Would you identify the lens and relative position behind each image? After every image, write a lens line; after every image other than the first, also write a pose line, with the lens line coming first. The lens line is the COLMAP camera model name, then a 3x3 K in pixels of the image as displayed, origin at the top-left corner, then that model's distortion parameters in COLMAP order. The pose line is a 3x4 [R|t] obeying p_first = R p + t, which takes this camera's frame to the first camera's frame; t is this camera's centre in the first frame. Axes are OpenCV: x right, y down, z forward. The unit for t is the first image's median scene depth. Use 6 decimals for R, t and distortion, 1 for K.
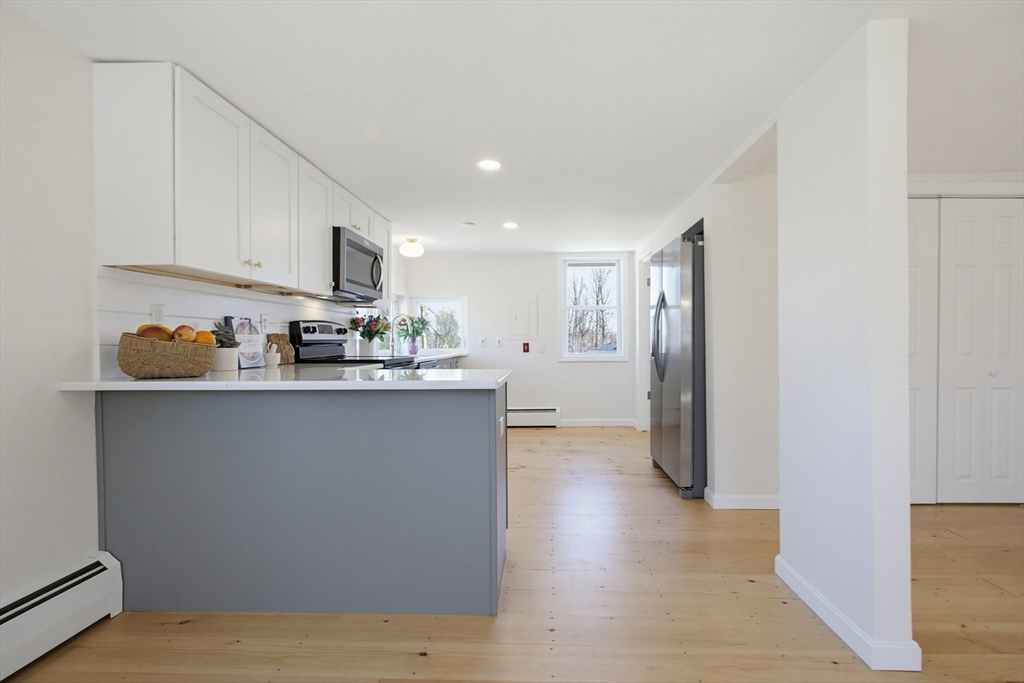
lens RADIAL K [[496.2, 0, 544.2], [0, 496.2, 343.5], [0, 0, 1]] dist [-0.000724, 0.000253]
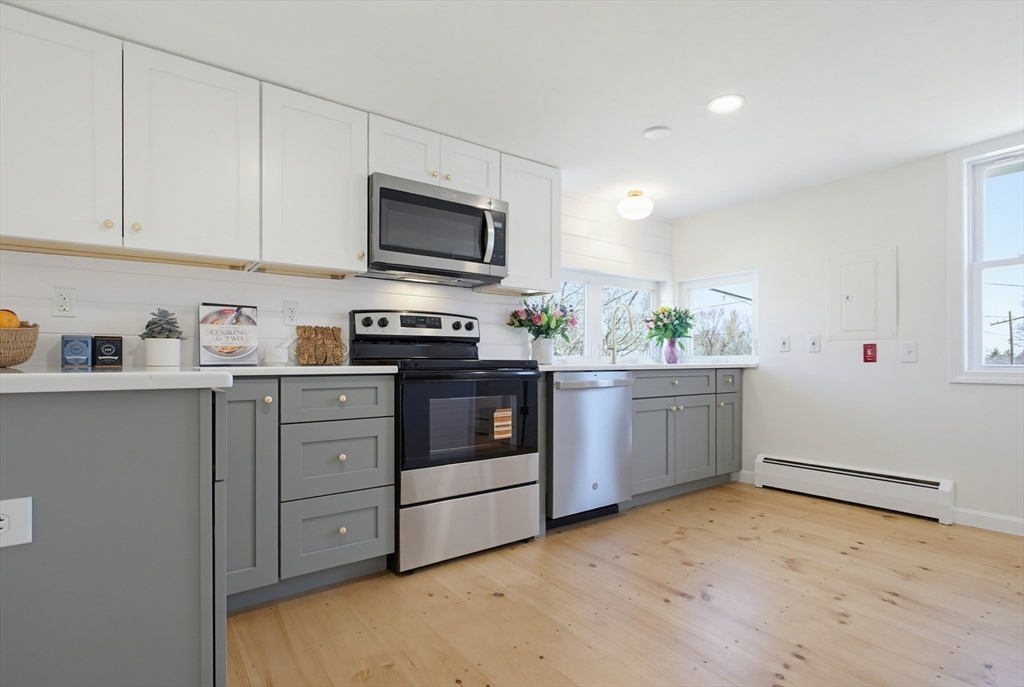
lens RADIAL K [[498.6, 0, 521.0], [0, 498.6, 357.9], [0, 0, 1]] dist [-0.008722, 0.001144]
pose [[0.609016, -0.000009, -0.793158, 0.284189], [-0.004421, 0.999984, -0.003406, 0.030852], [0.793146, 0.005581, 0.609007, 0.732983]]
